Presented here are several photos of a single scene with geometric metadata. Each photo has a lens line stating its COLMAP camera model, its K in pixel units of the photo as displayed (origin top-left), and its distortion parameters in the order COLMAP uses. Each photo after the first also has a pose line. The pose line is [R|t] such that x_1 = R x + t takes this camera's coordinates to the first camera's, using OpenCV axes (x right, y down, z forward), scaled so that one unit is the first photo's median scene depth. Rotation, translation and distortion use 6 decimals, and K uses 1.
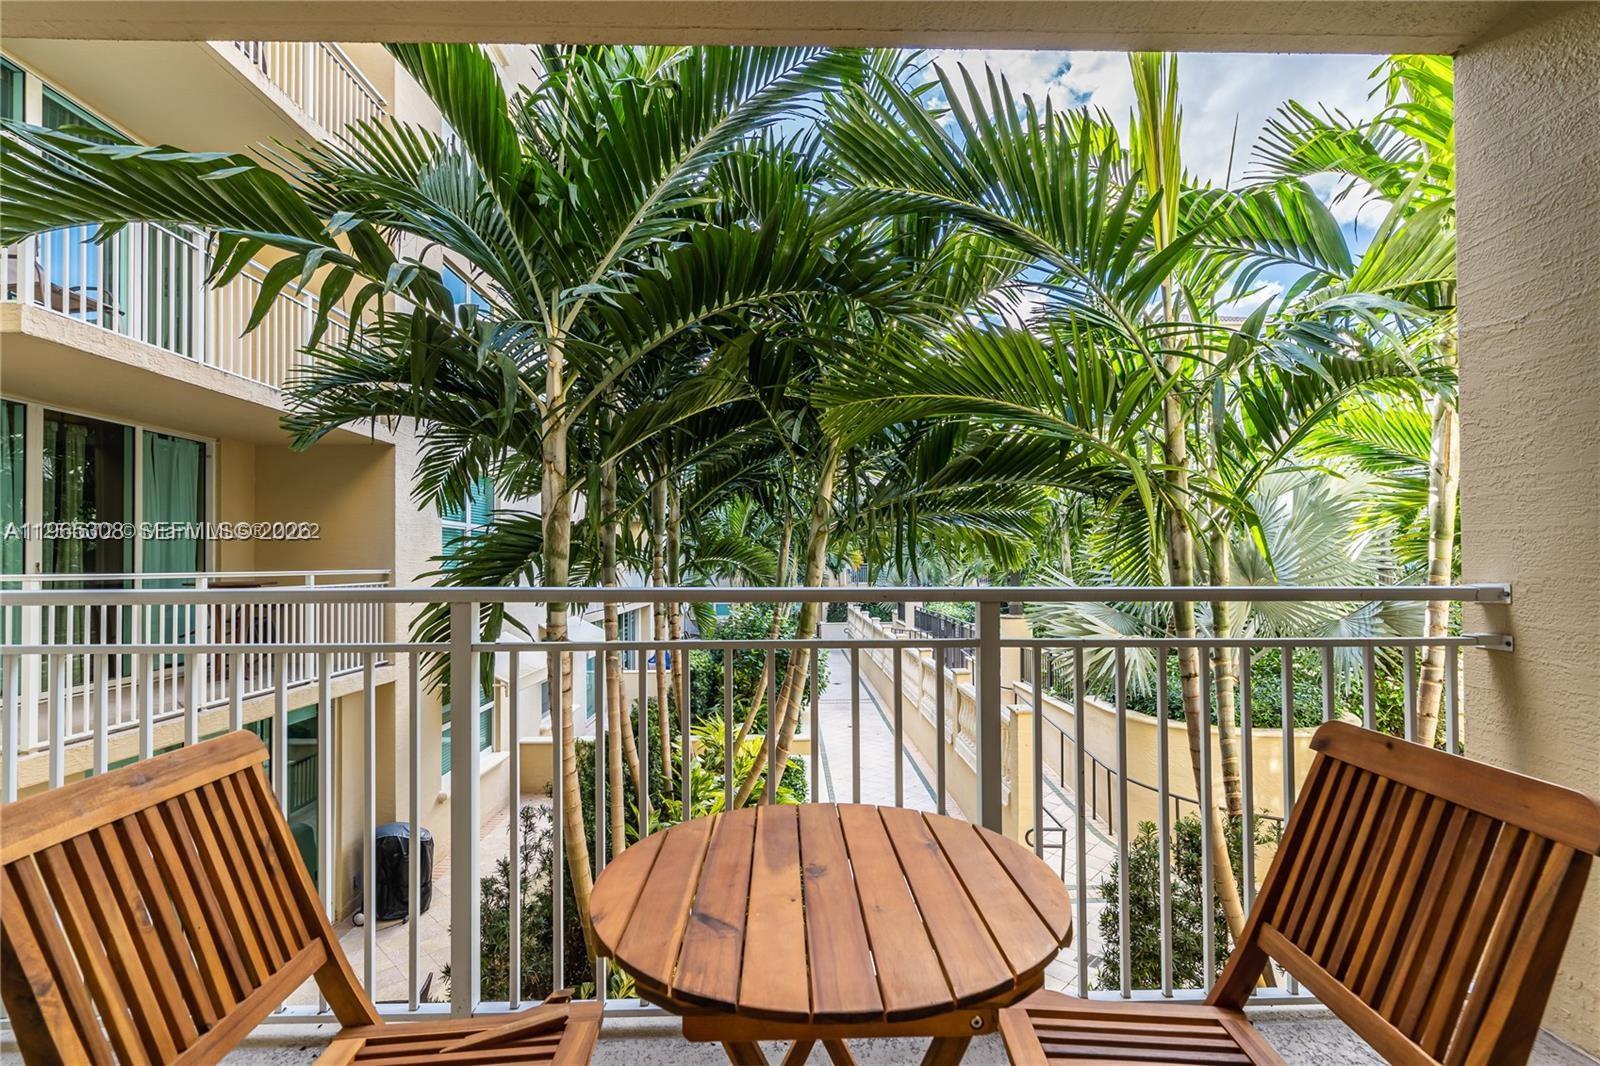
lens RADIAL K [[745.0, 0, 796.9], [0, 745.0, 545.3], [0, 0, 1]] dist [0.000517, 0.000025]
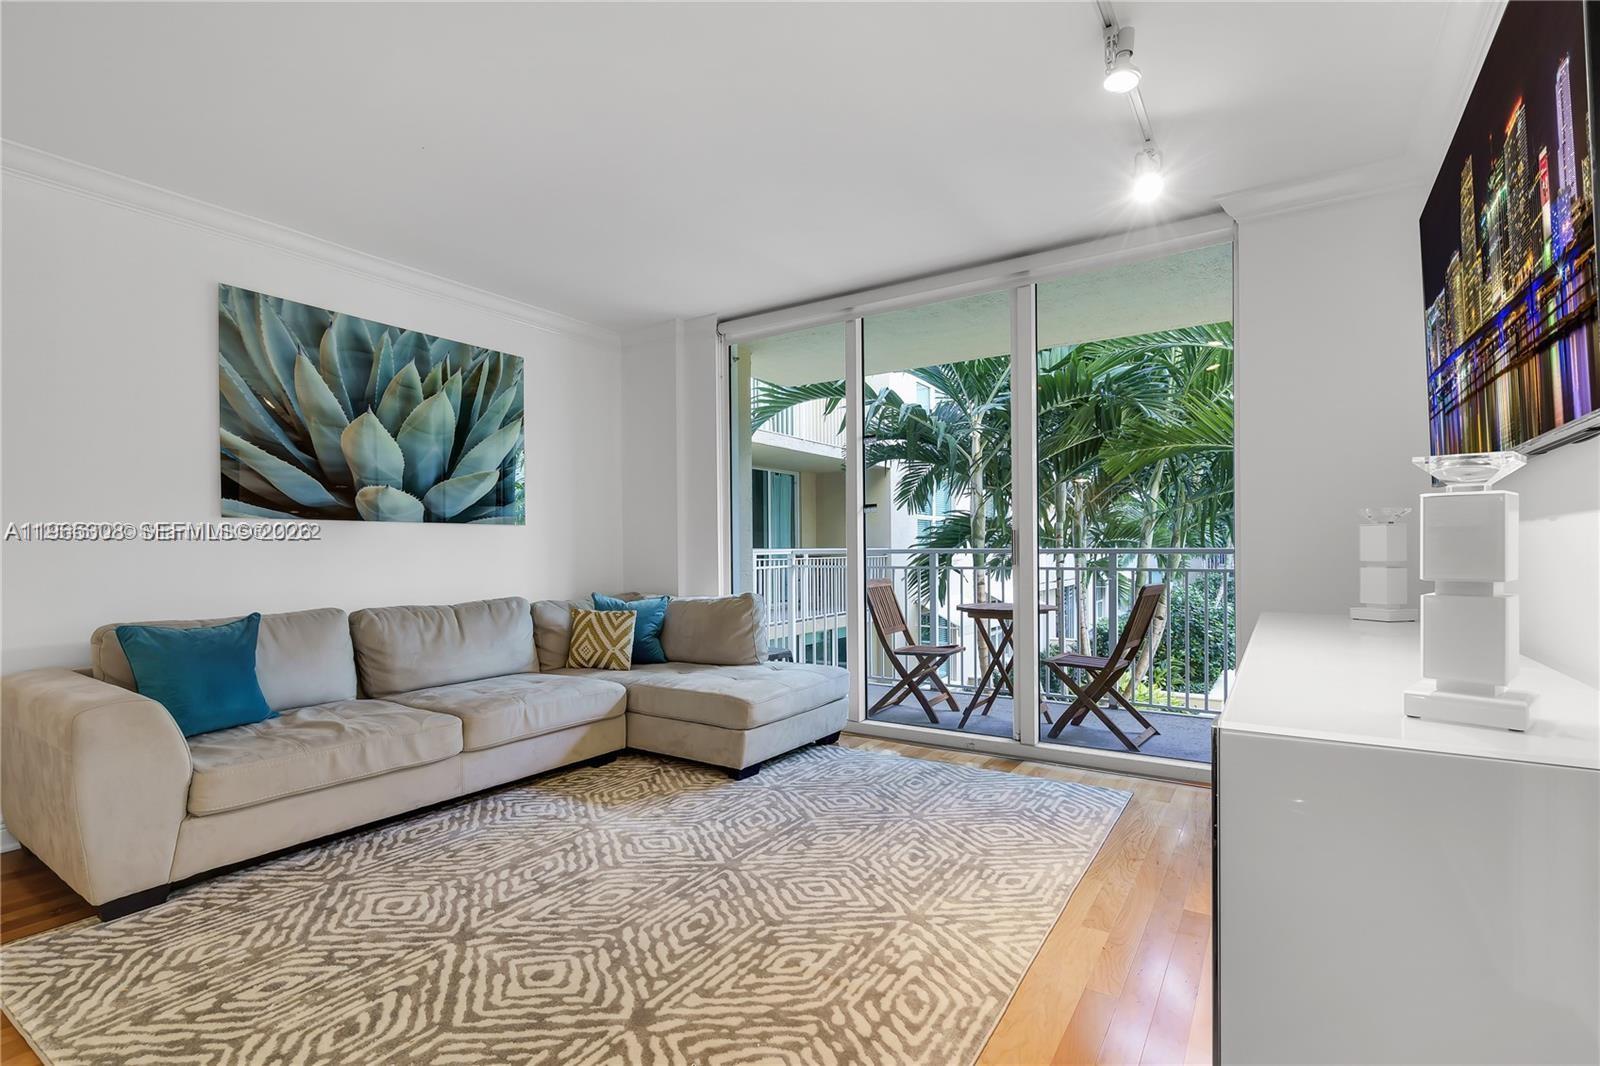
lens RADIAL K [[745.0, 0, 796.9], [0, 745.0, 545.3], [0, 0, 1]] dist [0.000517, 0.000025]
pose [[0.825966, -0.001112, -0.563719, 0.223161], [0.013049, 0.999768, 0.017147, -0.003574], [0.563569, -0.021519, 0.825789, -0.499462]]
